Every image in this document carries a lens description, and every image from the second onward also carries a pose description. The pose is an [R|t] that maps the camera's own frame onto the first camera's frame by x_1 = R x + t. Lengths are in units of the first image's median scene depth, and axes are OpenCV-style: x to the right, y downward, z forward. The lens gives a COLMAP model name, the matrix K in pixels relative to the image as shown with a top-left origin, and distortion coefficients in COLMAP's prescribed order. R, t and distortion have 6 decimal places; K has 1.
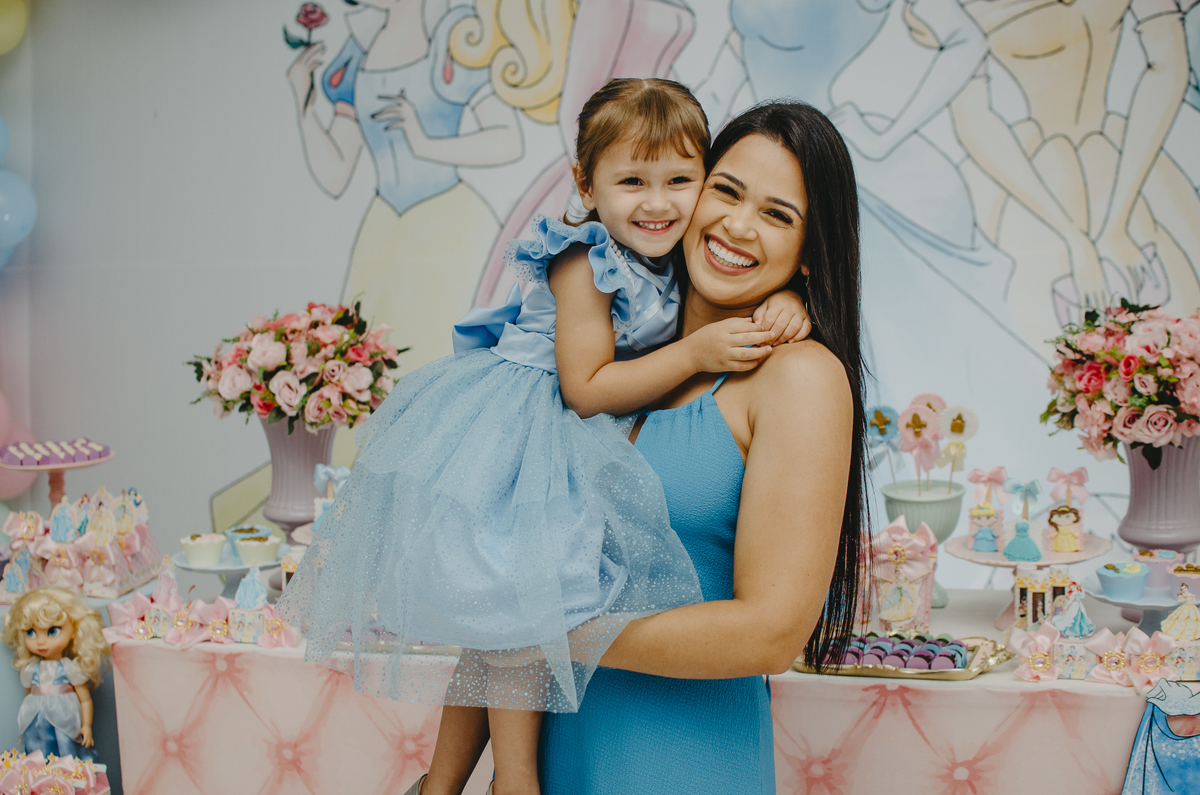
lens RADIAL K [[1822.0, 0, 598.4], [0, 1822.0, 414.5], [0, 0, 1]] dist [-0.189923, 0.193334]
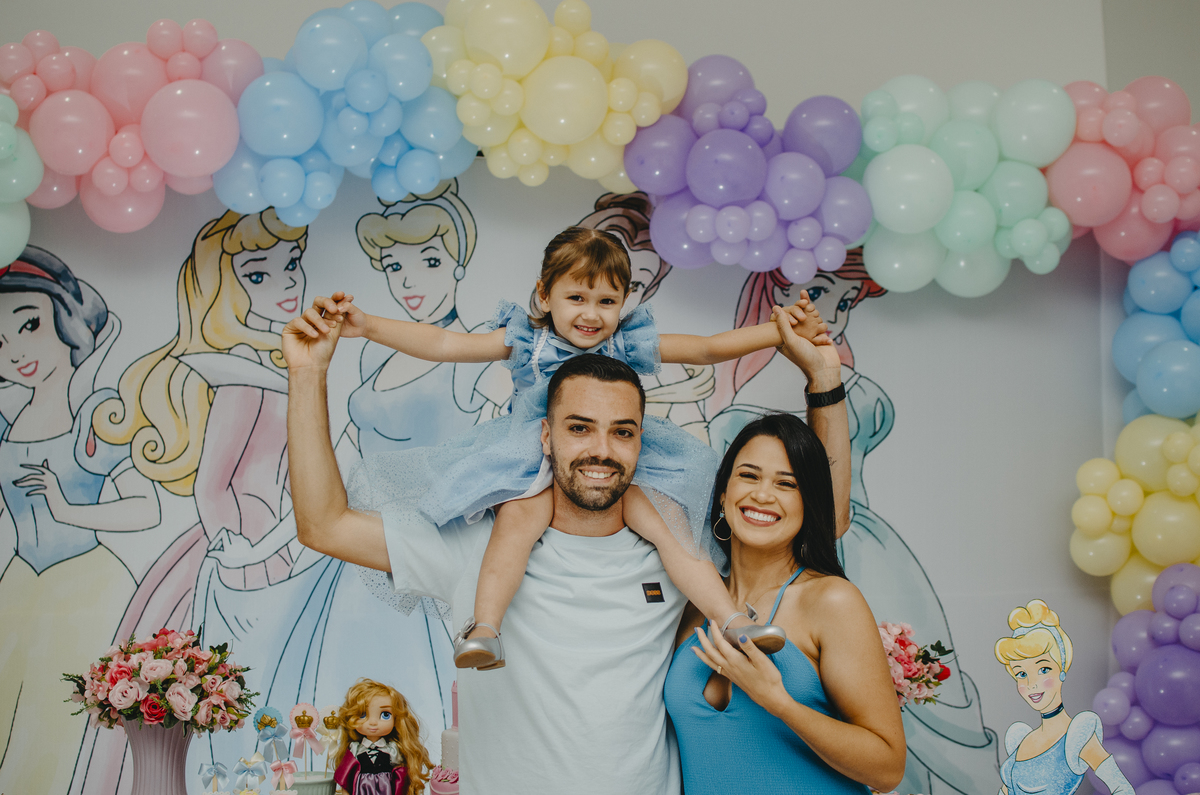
lens RADIAL K [[1822.0, 0, 598.4], [0, 1822.0, 414.5], [0, 0, 1]] dist [-0.189923, 0.193334]
pose [[0.891650, 0.054698, 0.449409, -0.477925], [0.048899, 0.975231, -0.215714, 0.073344], [-0.450076, 0.214317, 0.866891, -0.172684]]
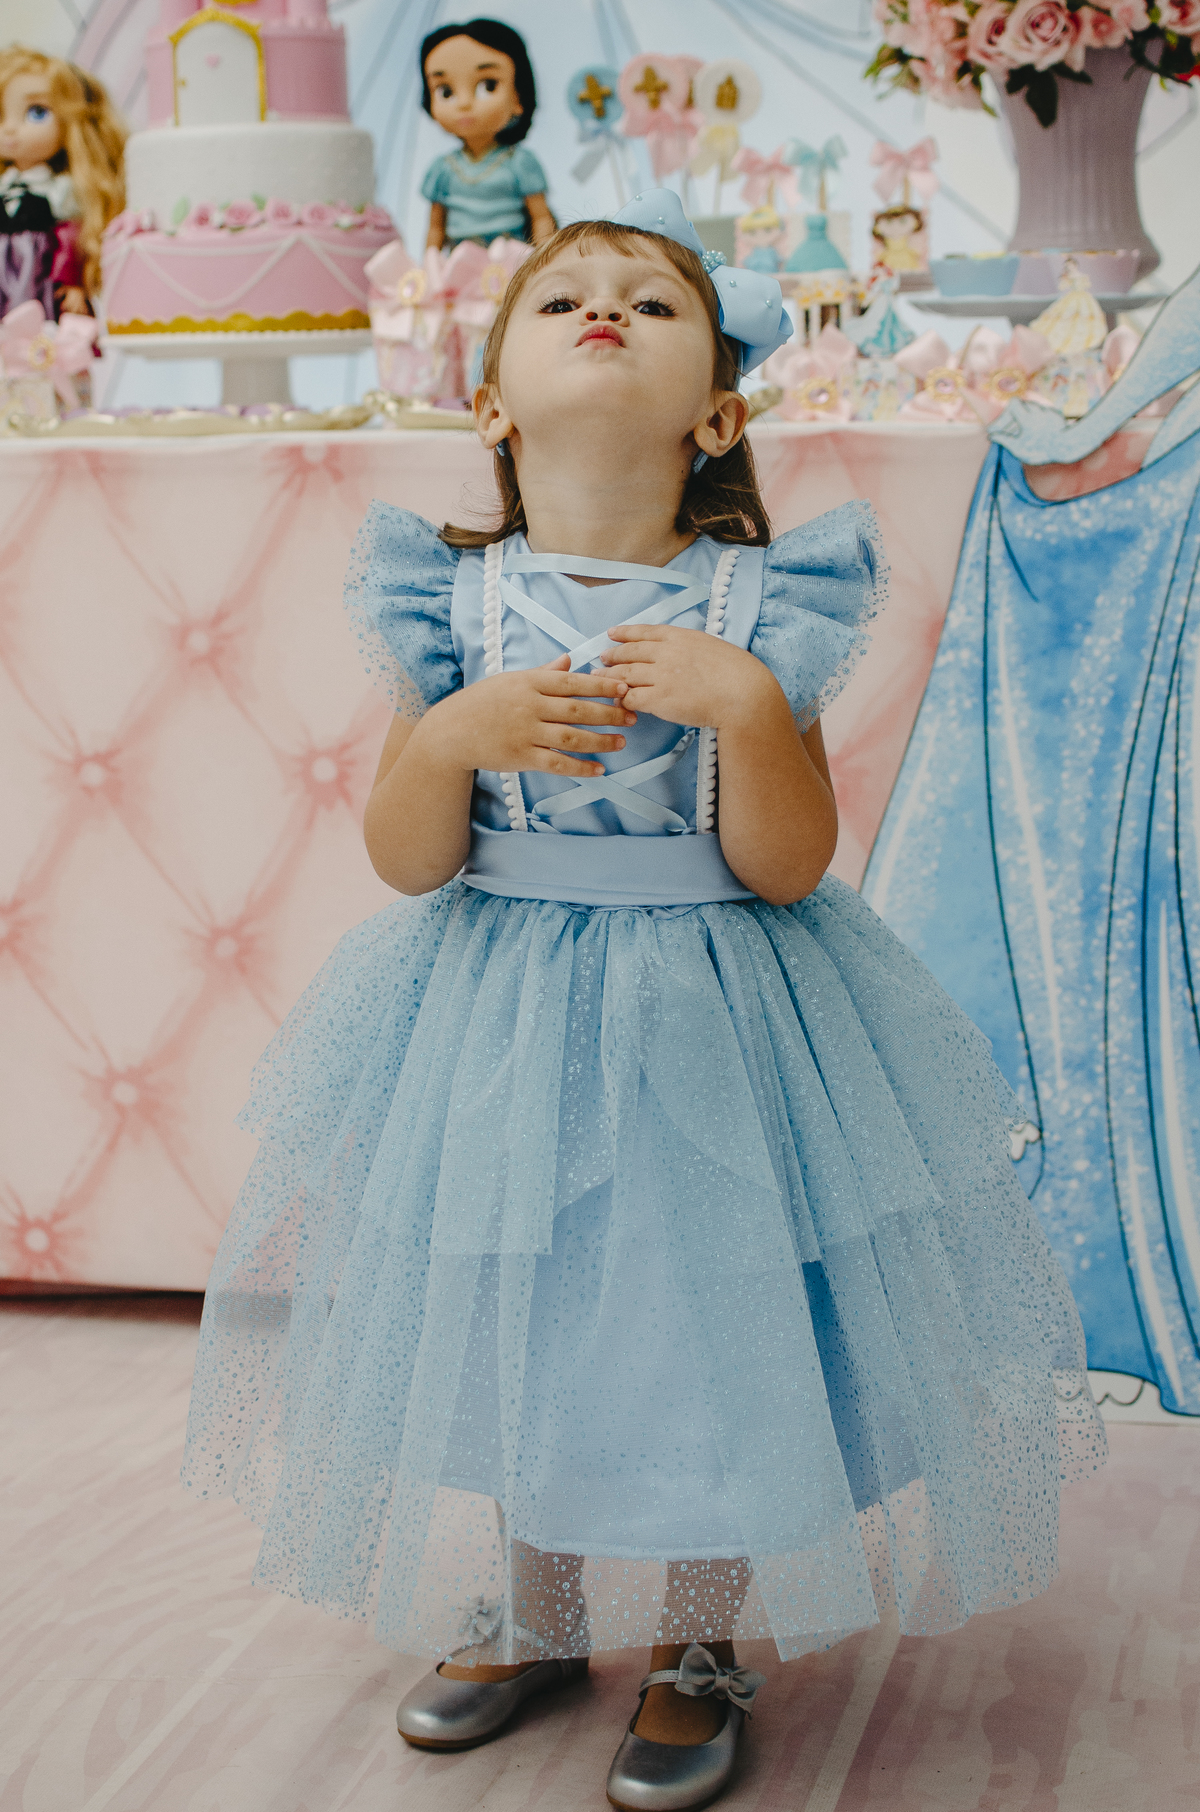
lens RADIAL K [[3001.5, 0, 573.6], [0, 3001.5, 850.6], [0, 0, 1]] dist [-0.193086, 0.219327]
pose [[0.999280, 0.001072, 0.037937, 0.110769], [-0.002190, 0.999565, 0.029427, 0.213506], [-0.037889, -0.029489, 0.998847, 0.044003]]
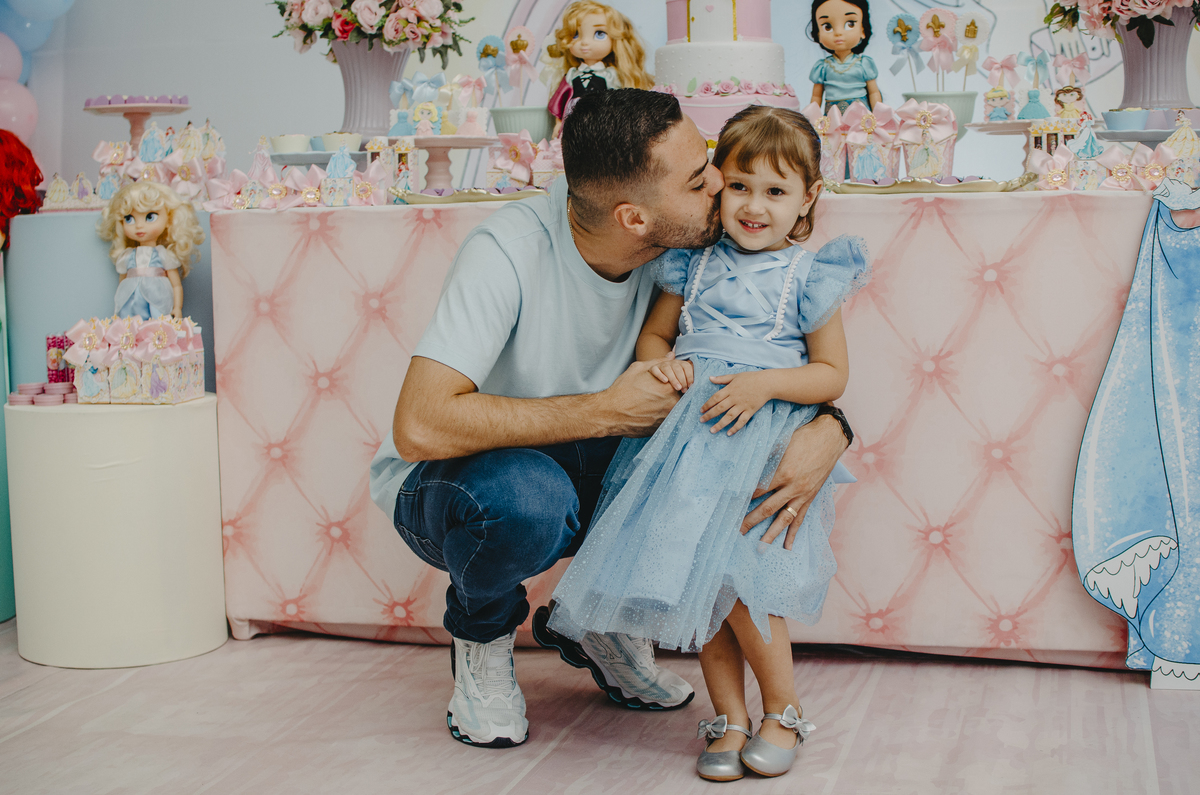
lens RADIAL K [[1822.0, 0, 598.4], [0, 1822.0, 414.5], [0, 0, 1]] dist [-0.189923, 0.193334]
pose [[0.999161, 0.007424, 0.040265, -0.075559], [-0.006534, 0.999733, -0.022173, 0.264540], [-0.040419, 0.021891, 0.998943, -0.103598]]
